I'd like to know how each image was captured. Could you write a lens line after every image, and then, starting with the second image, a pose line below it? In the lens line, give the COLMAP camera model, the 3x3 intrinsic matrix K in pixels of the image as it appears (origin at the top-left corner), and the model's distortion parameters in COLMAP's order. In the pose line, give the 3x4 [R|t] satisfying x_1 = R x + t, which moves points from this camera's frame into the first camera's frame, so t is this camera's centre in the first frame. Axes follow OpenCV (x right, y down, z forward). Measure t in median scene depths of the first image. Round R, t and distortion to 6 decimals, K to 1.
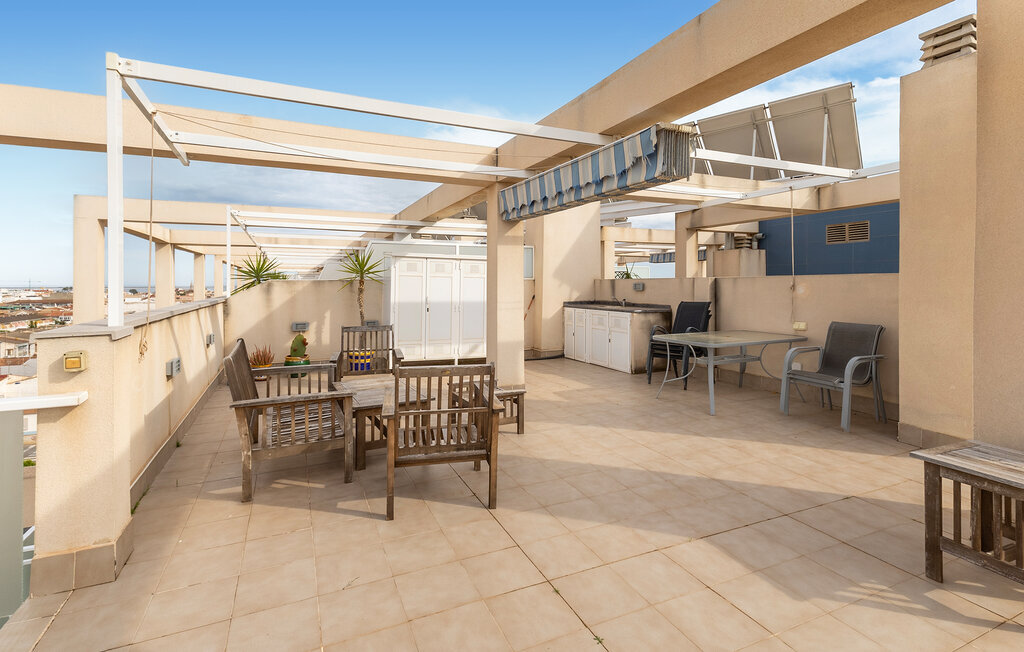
lens RADIAL K [[481.1, 0, 510.6], [0, 481.1, 296.9], [0, 0, 1]] dist [0.000714, -0.007051]
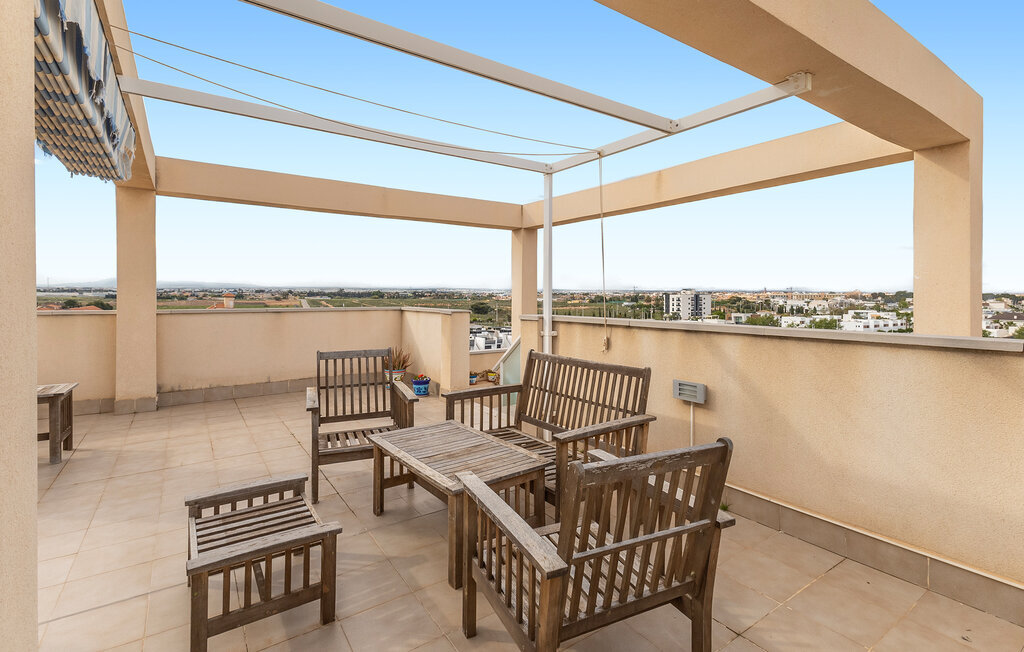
lens RADIAL K [[481.1, 0, 510.6], [0, 481.1, 296.9], [0, 0, 1]] dist [0.000714, -0.007051]
pose [[-0.983097, -0.001959, -0.183075, -0.290656], [-0.003554, 0.999959, 0.008387, -0.024657], [0.183051, 0.008895, -0.983063, 2.154752]]
